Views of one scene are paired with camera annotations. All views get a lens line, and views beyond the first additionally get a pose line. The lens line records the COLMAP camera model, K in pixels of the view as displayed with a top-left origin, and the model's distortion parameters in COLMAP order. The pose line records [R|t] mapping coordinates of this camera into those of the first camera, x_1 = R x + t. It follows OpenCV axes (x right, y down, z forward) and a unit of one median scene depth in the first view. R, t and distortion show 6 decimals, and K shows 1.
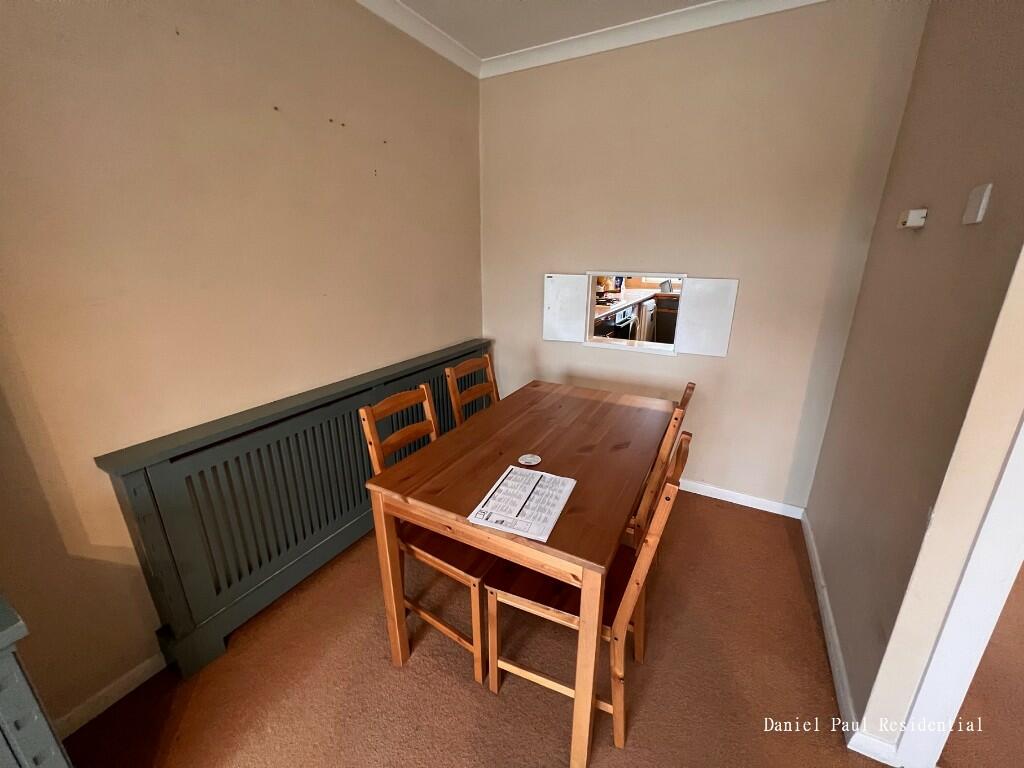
lens RADIAL K [[412.2, 0, 512.0], [0, 412.2, 384.0], [0, 0, 1]] dist [-0.000695, 0.000372]
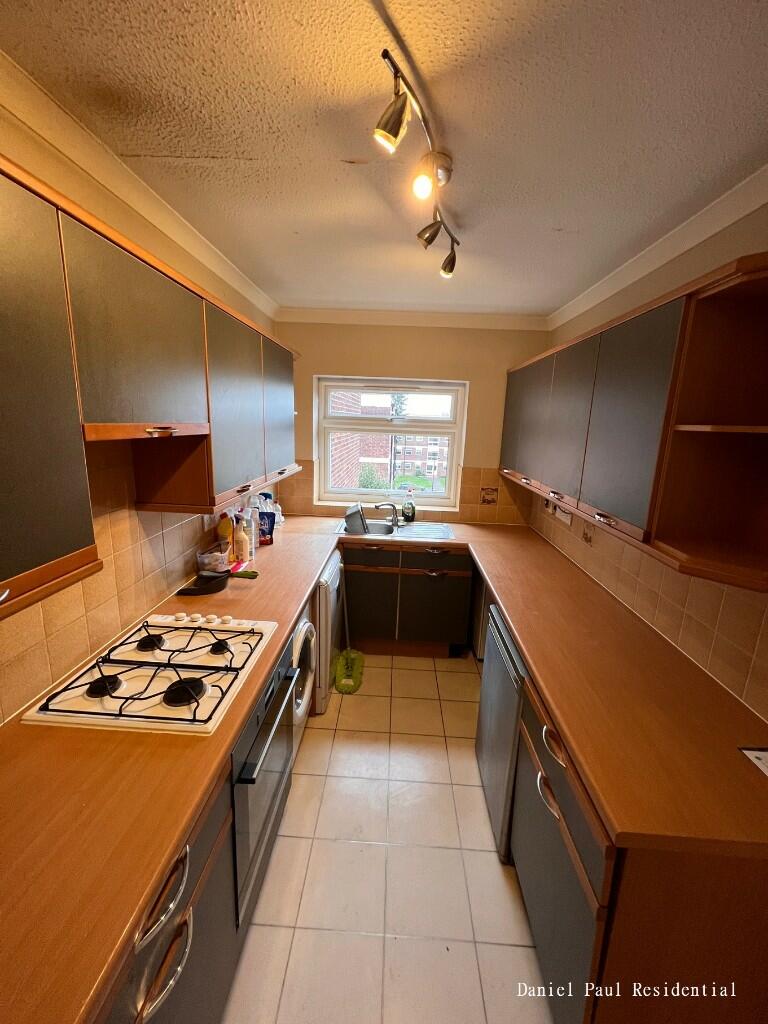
lens RADIAL K [[412.2, 0, 383.3], [0, 412.2, 509.4], [0, 0, 1]] dist [-0.000695, 0.000372]
pose [[0.894233, -0.064523, 0.442927, 0.177566], [0.100178, 0.993303, -0.057554, -0.235758], [-0.436248, 0.095838, 0.894708, 0.533436]]
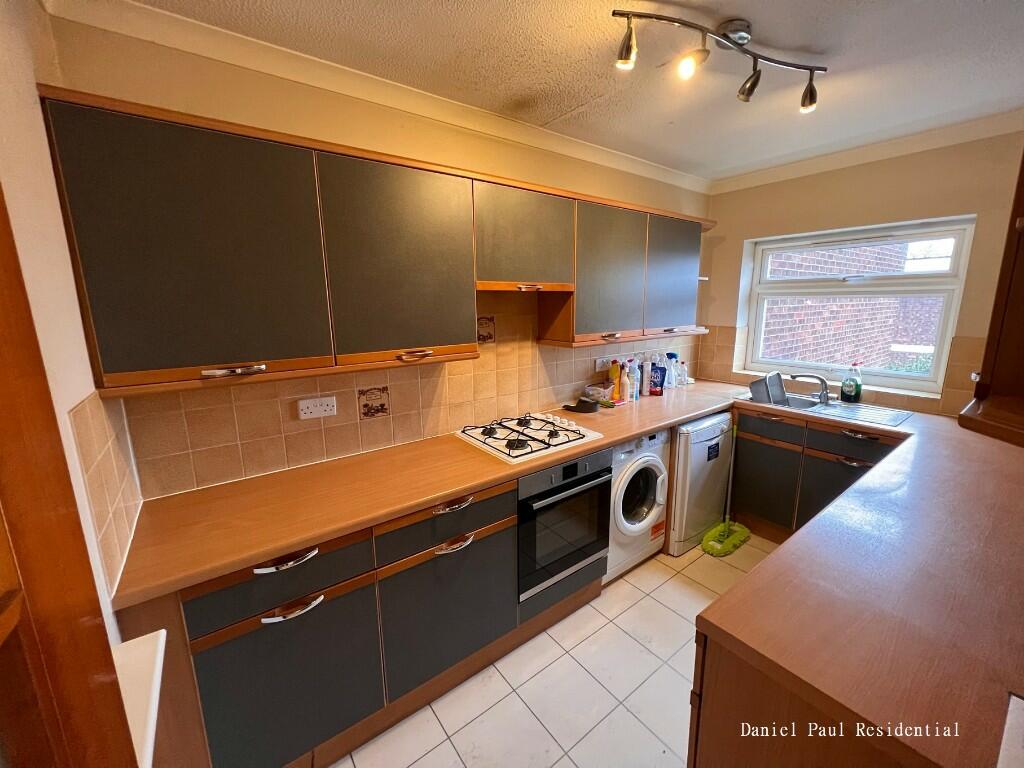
lens RADIAL K [[412.2, 0, 512.0], [0, 412.2, 384.0], [0, 0, 1]] dist [-0.000695, 0.000372]
pose [[0.910346, 0.068504, -0.408138, 0.324294], [-0.110873, 0.990525, -0.081045, -0.181374], [0.398719, 0.119030, 0.909316, 0.442353]]
